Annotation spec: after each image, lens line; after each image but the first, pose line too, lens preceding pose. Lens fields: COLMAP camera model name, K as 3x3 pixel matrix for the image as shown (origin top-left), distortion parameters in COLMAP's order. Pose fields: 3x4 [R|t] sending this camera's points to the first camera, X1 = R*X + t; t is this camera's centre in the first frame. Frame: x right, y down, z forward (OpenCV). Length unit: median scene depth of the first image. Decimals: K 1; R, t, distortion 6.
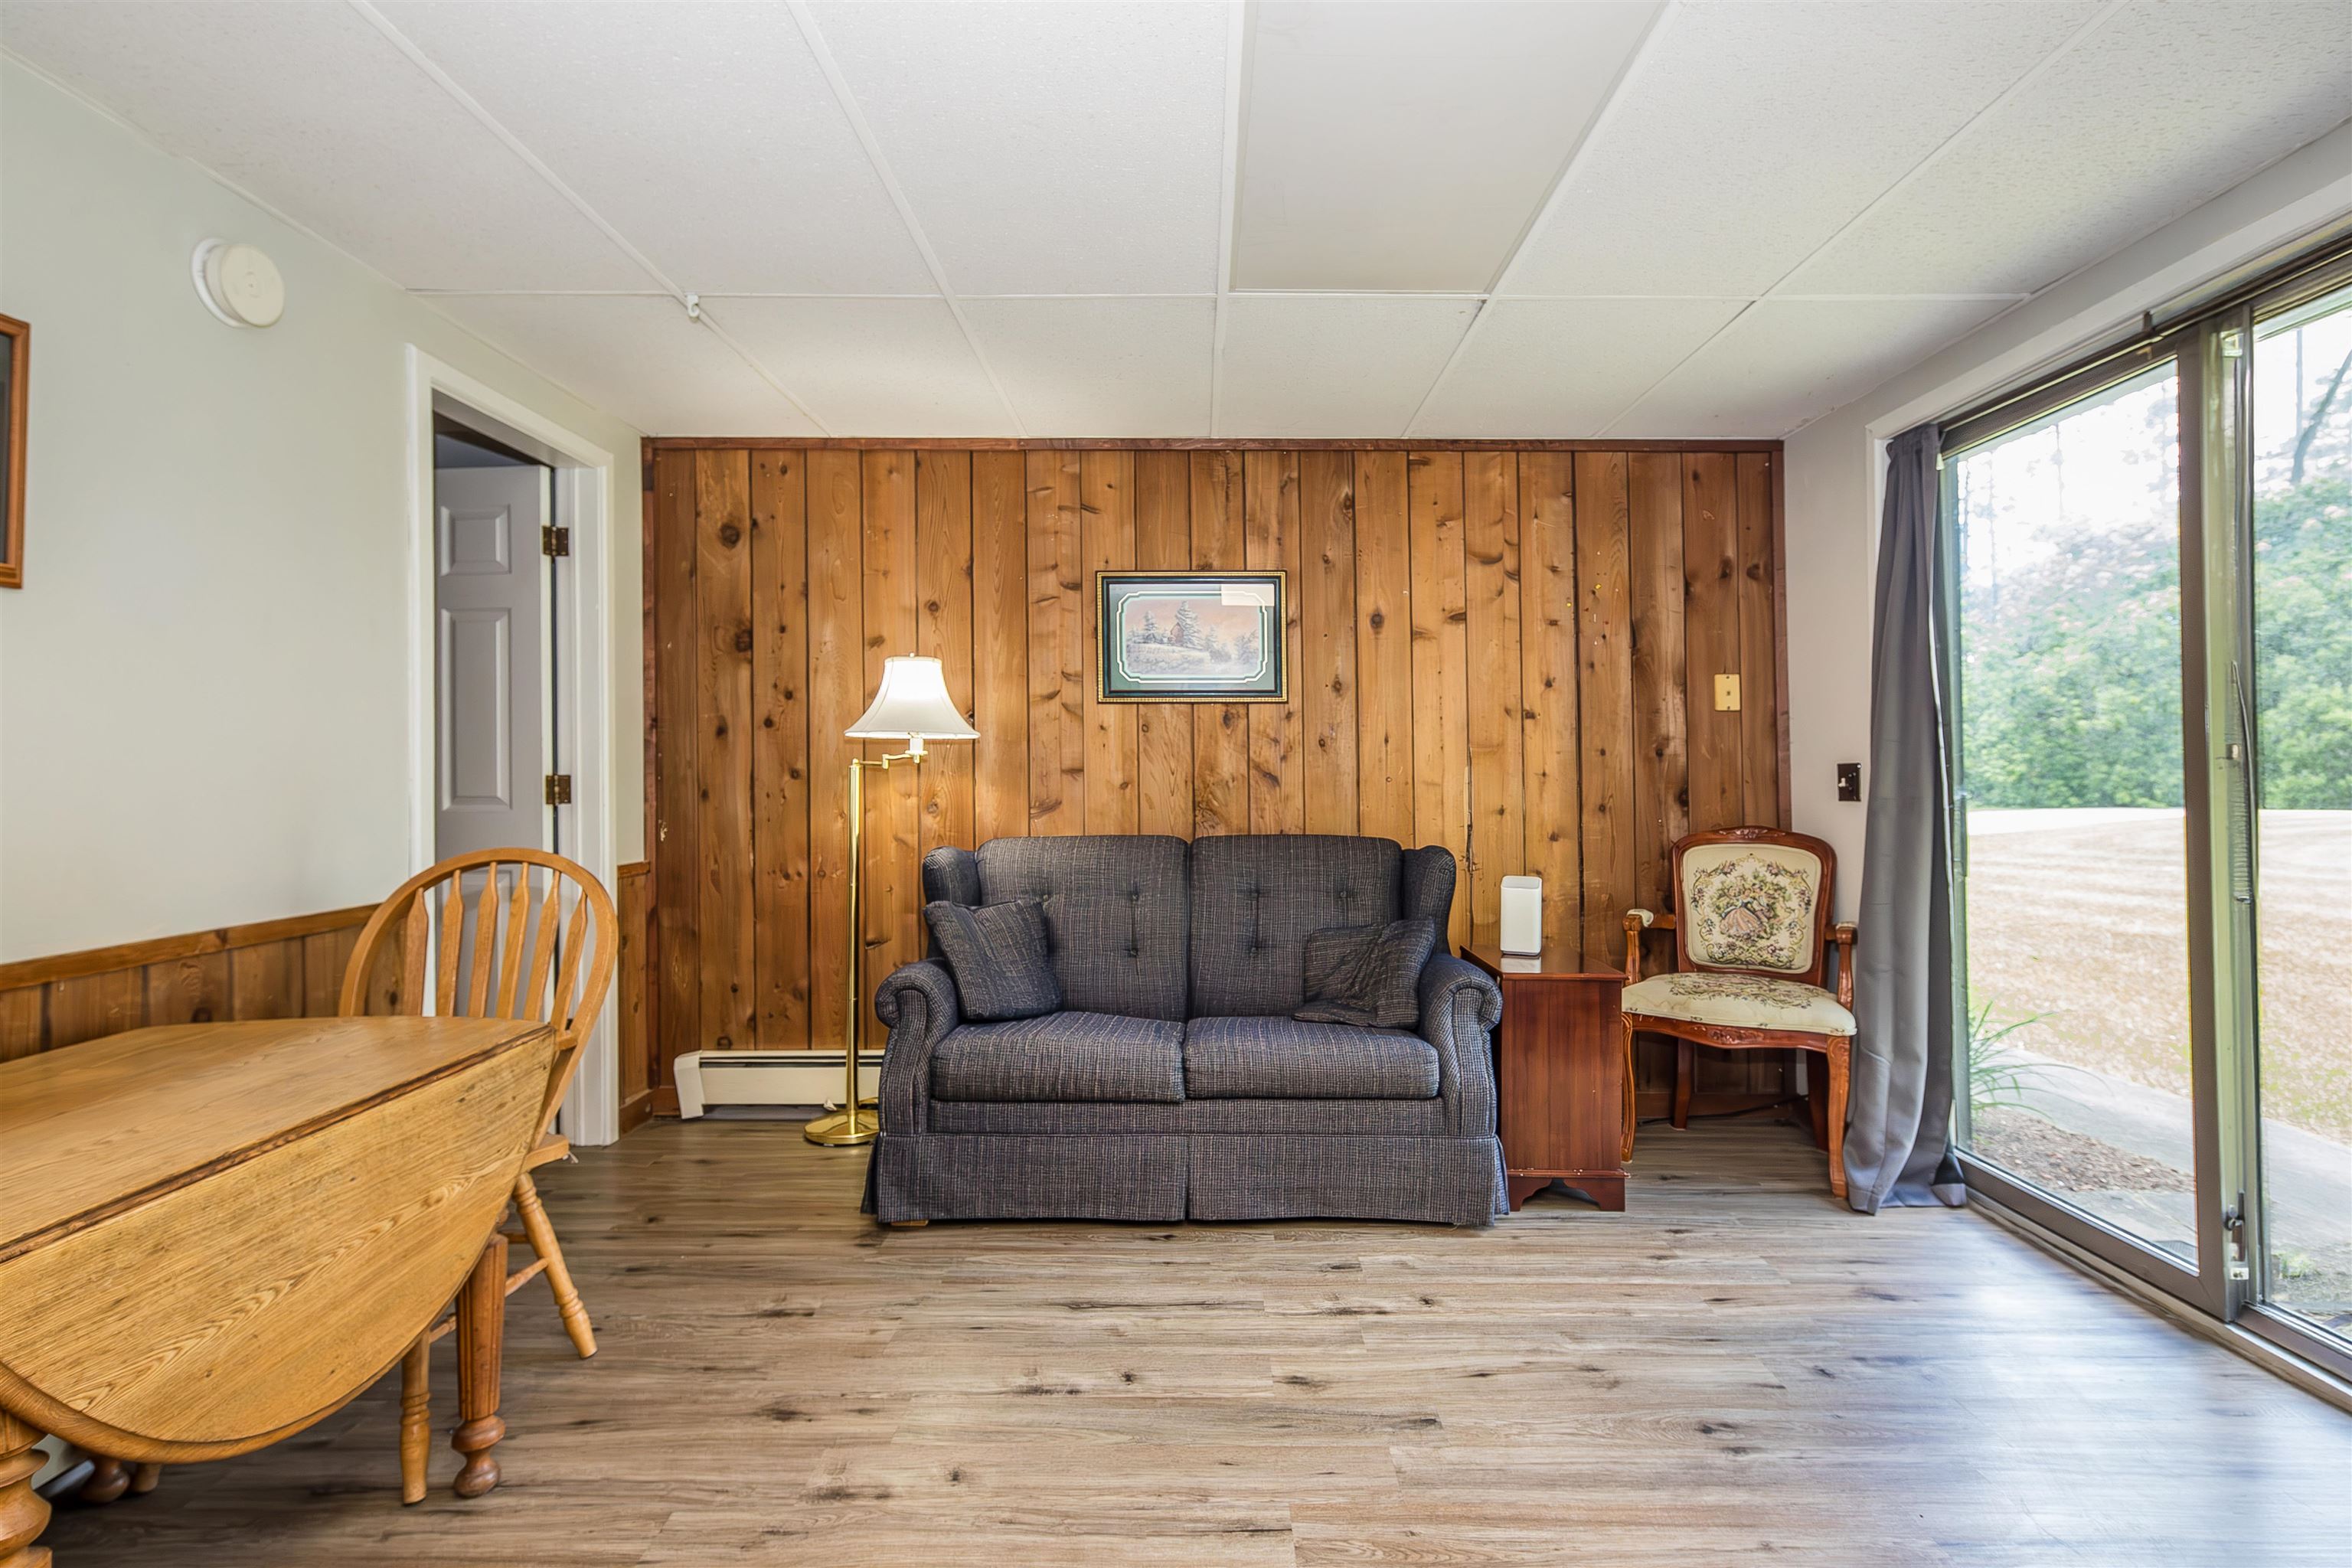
lens RADIAL K [[1168.1, 0, 1179.8], [0, 1168.1, 772.1], [0, 0, 1]] dist [0.016532, 0.000488]
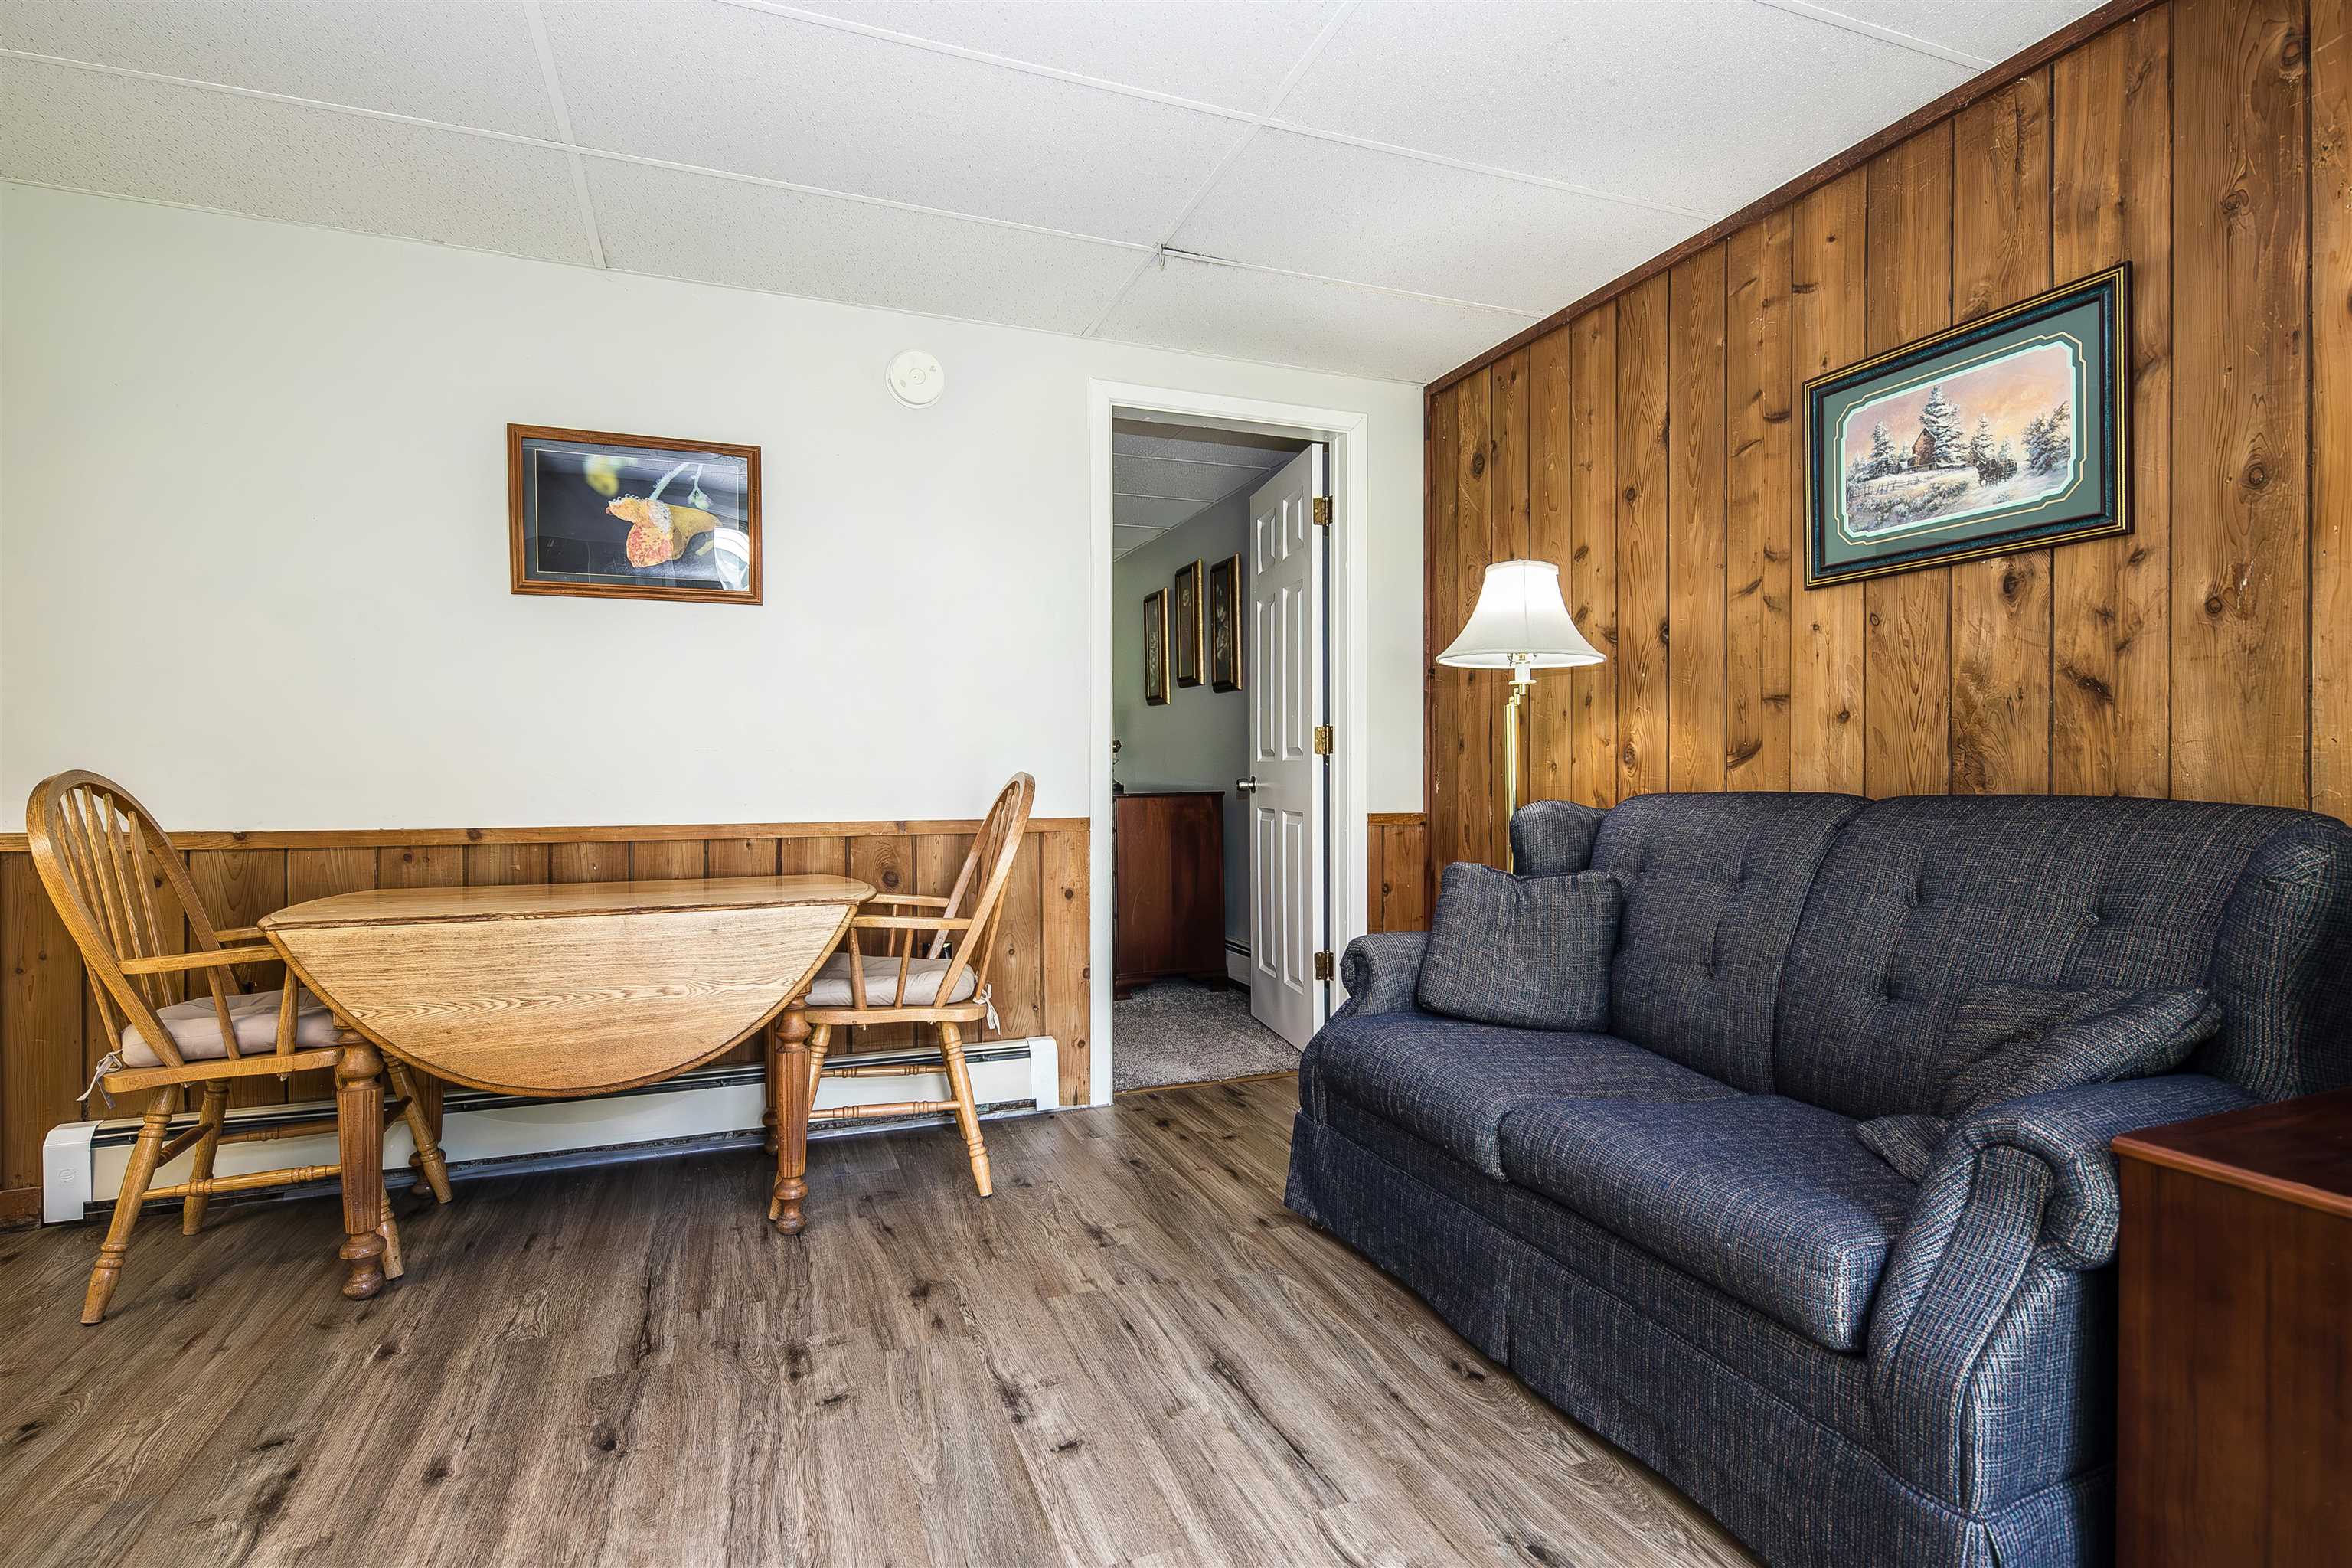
lens RADIAL K [[1168.1, 0, 1187.0], [0, 1168.1, 783.9], [0, 0, 1]] dist [0.016532, 0.000488]
pose [[0.389468, 0.011740, -0.920965, 0.394109], [-0.000033, 0.999919, 0.012732, 0.039631], [0.921040, -0.004928, 0.389437, 0.438521]]
